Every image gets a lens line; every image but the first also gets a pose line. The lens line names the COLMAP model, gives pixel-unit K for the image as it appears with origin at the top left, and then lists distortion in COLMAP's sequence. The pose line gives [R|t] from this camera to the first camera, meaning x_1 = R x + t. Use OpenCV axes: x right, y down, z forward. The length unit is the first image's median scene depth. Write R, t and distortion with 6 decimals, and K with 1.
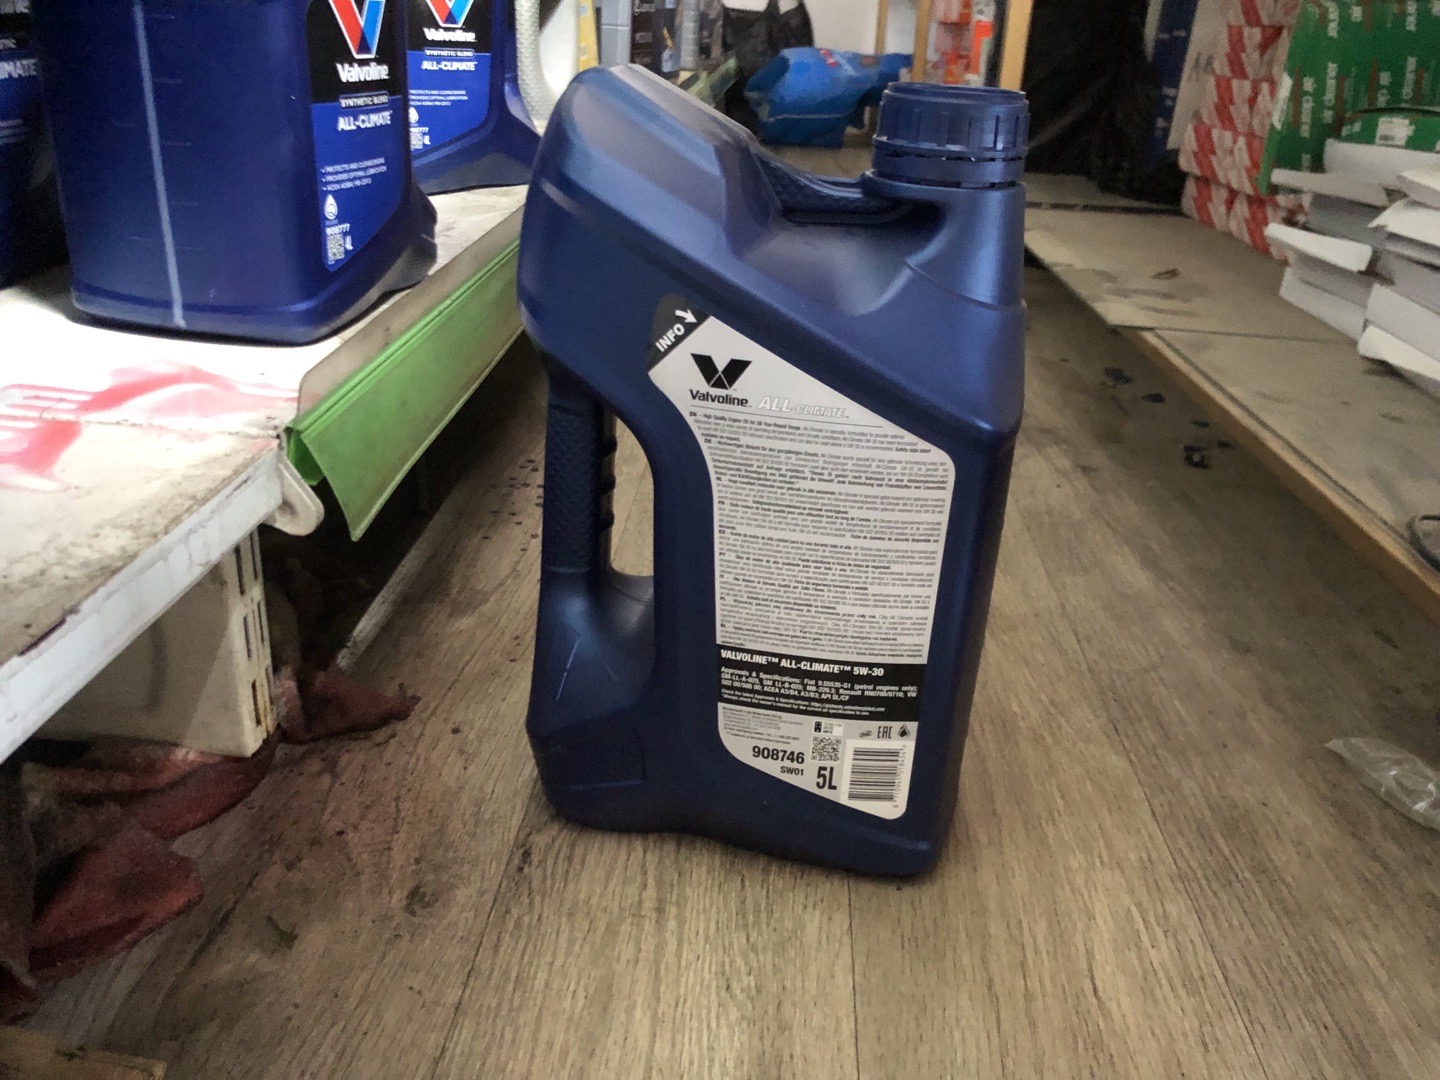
lens RADIAL K [[1199.9, 0, 740.5], [0, 1199.9, 559.6], [0, 0, 1]] dist [0.002115, 0.016166]
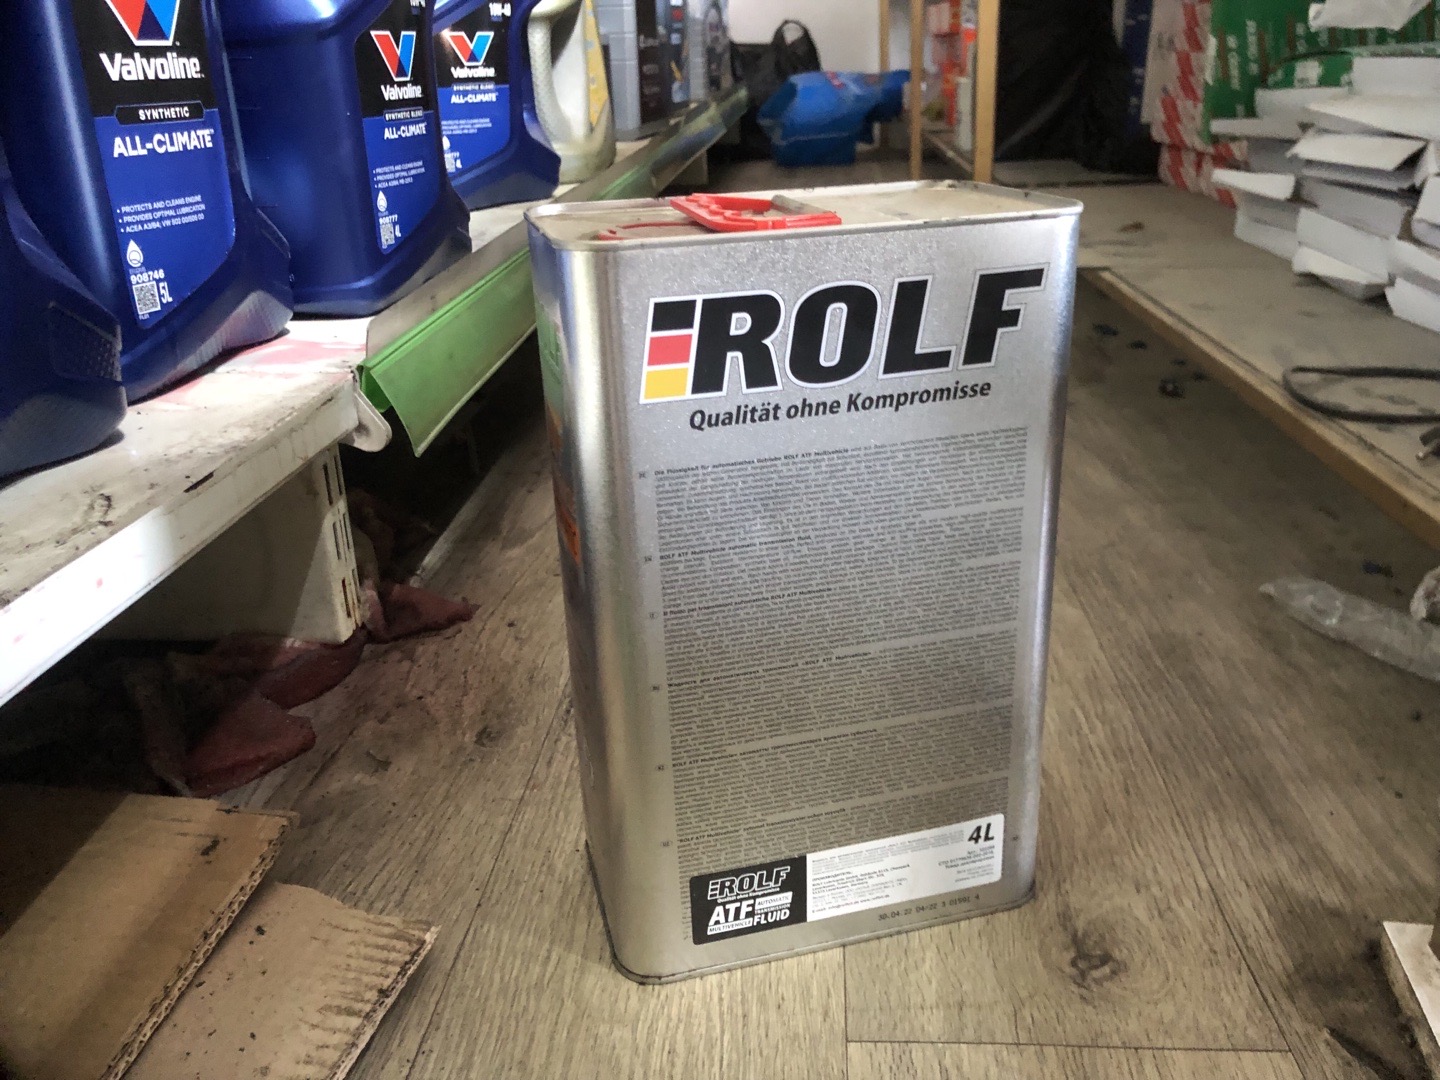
lens RADIAL K [[1203.4, 0, 739.1], [0, 1203.4, 535.2], [0, 0, 1]] dist [0.002734, 0.010972]
pose [[0.996019, -0.075640, -0.047166, 0.051892], [0.073280, 0.996062, -0.049907, 0.128852], [0.050755, 0.046252, 0.997640, -0.184328]]
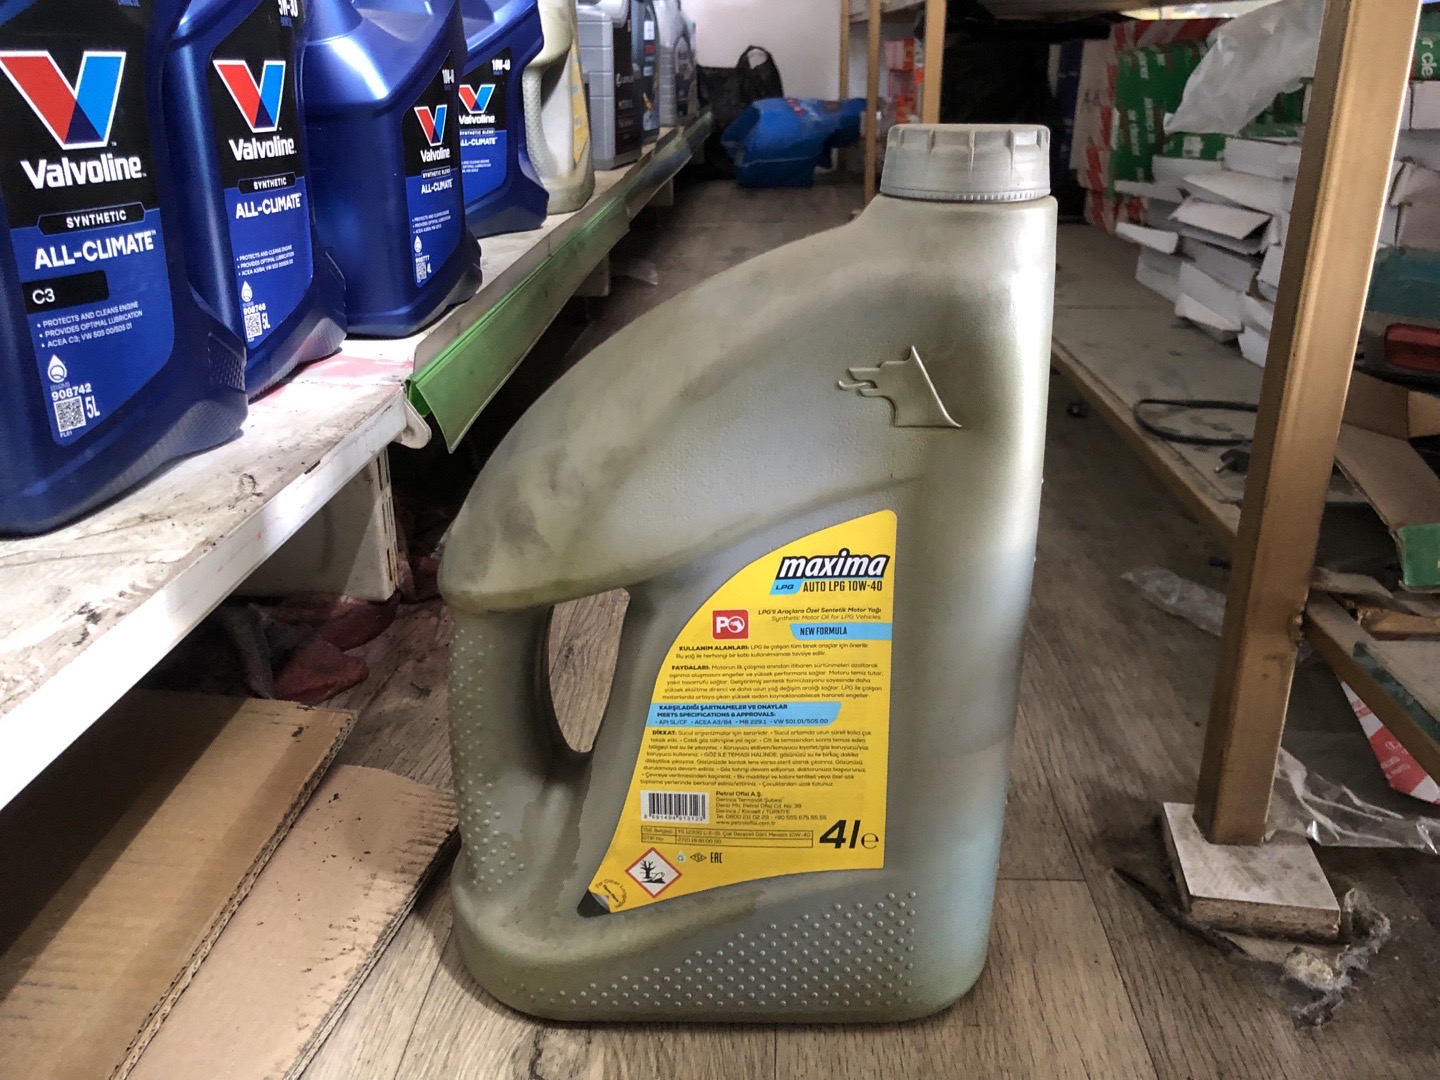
lens RADIAL K [[1197.8, 0, 712.8], [0, 1197.8, 558.6], [0, 0, 1]] dist [0.001895, 0.012329]
pose [[0.998125, -0.052912, -0.030775, 0.050104], [0.051813, 0.998026, -0.035483, 0.164665], [0.032592, 0.033822, 0.998896, -0.454292]]
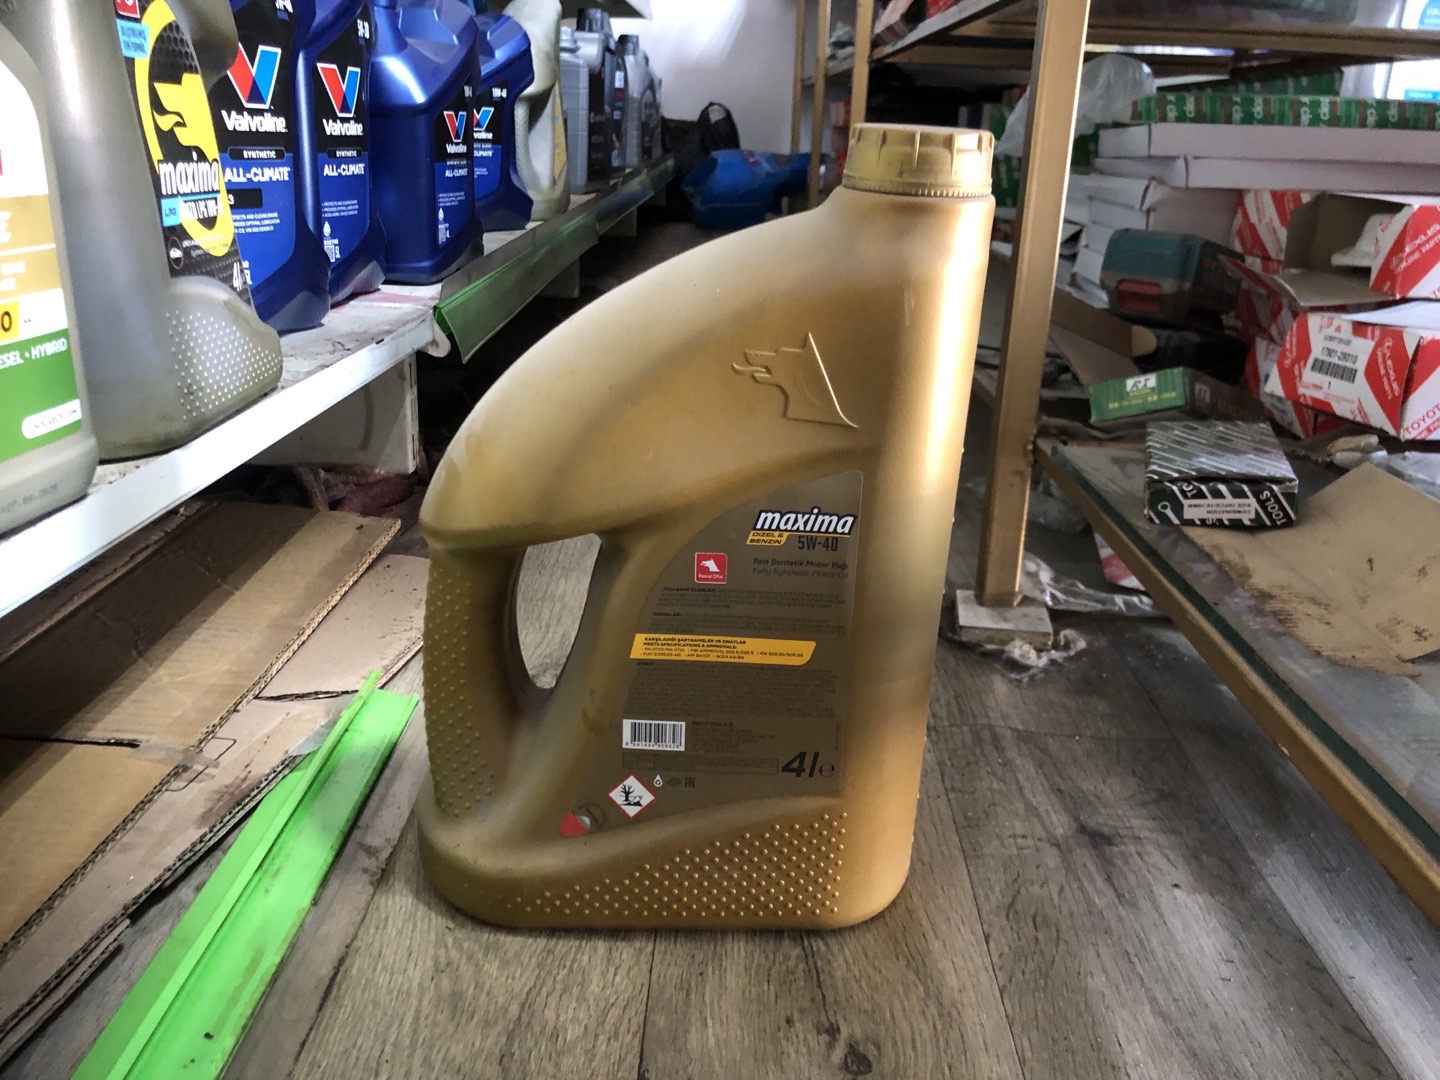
lens RADIAL K [[1193.4, 0, 727.9], [0, 1193.4, 567.5], [0, 0, 1]] dist [-0.007200, 0.002274]
pose [[0.999441, -0.024562, 0.022662, 0.070207], [0.026128, 0.997091, -0.071607, 0.423753], [-0.020837, 0.072159, 0.997175, -0.894422]]
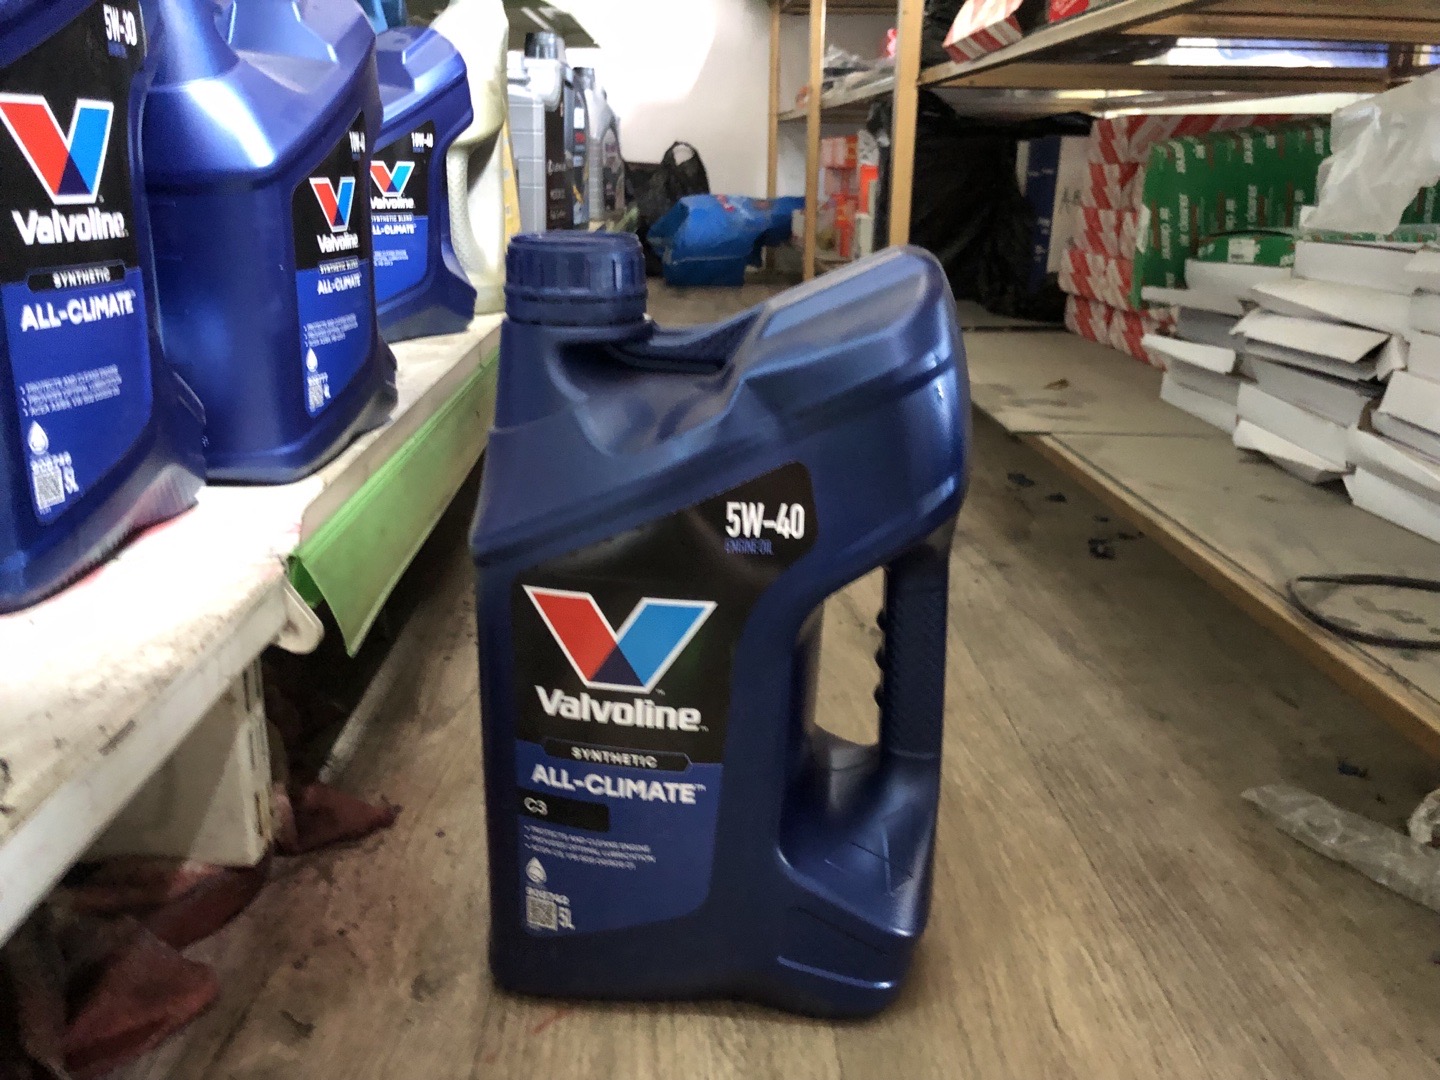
lens RADIAL K [[1201.9, 0, 715.1], [0, 1201.9, 550.5], [0, 0, 1]] dist [0.006202, 0.014377]
pose [[0.997110, -0.056676, 0.050584, -0.034249], [0.062079, 0.991703, -0.112563, 0.028312], [-0.043785, 0.115378, 0.992356, -0.096113]]
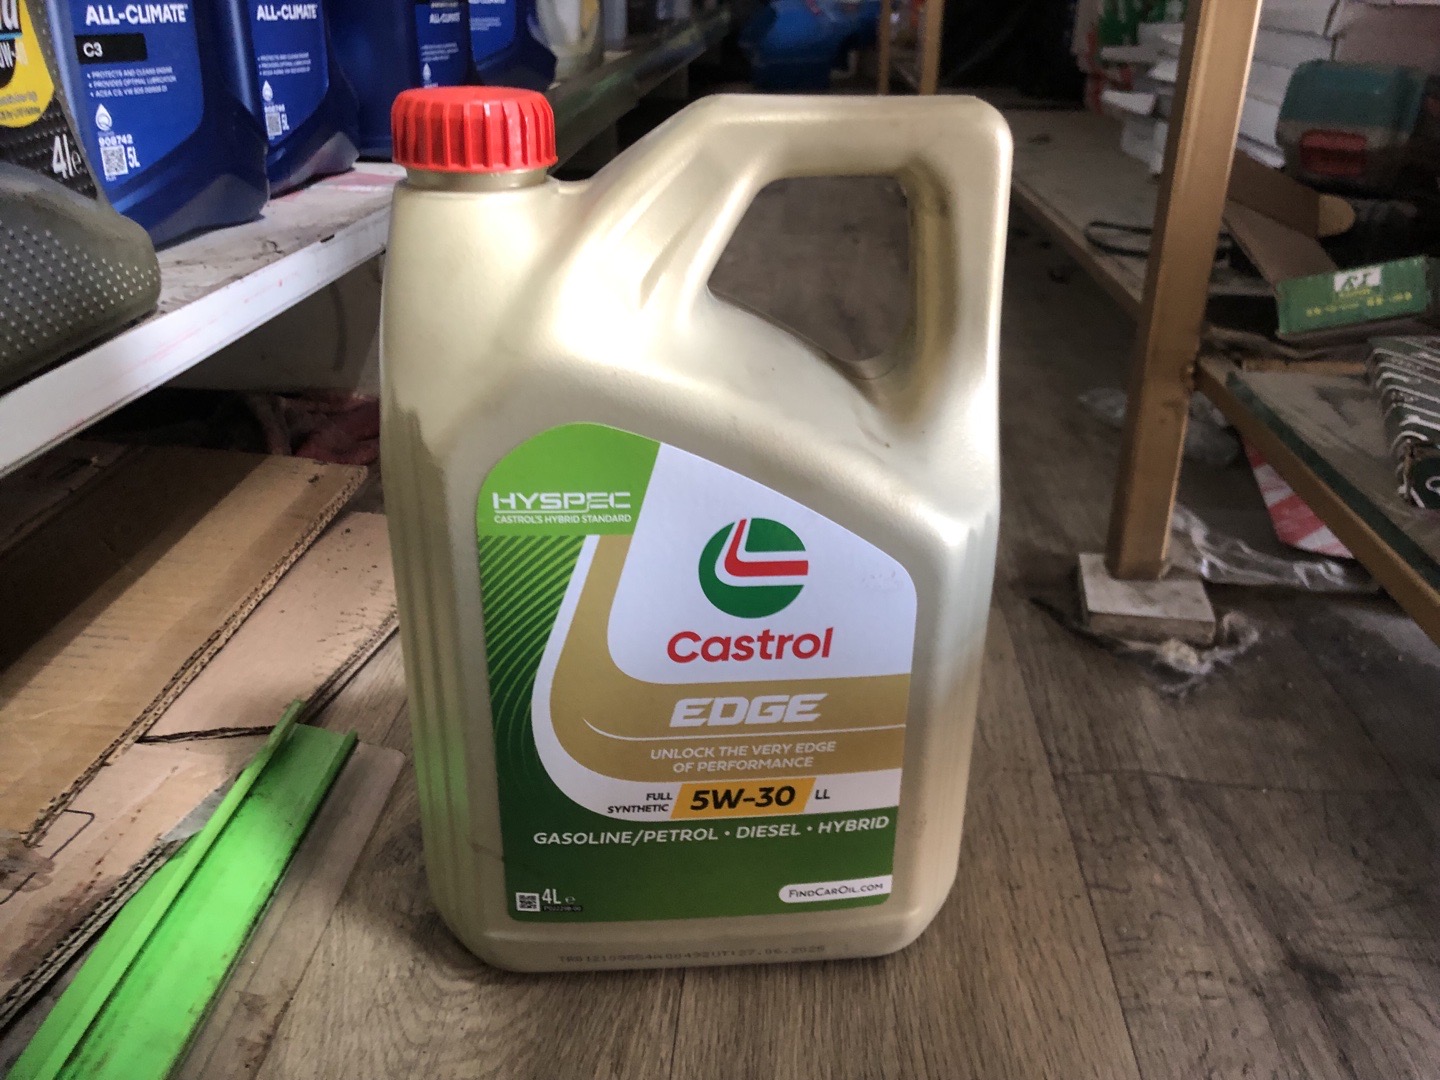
lens RADIAL K [[1202.4, 0, 724.8], [0, 1202.4, 565.6], [0, 0, 1]] dist [-0.013834, 0.021538]
pose [[0.998786, -0.031566, -0.037818, 0.092591], [0.032519, 0.999162, 0.024867, 0.325701], [0.037001, -0.026066, 0.998975, -0.579989]]
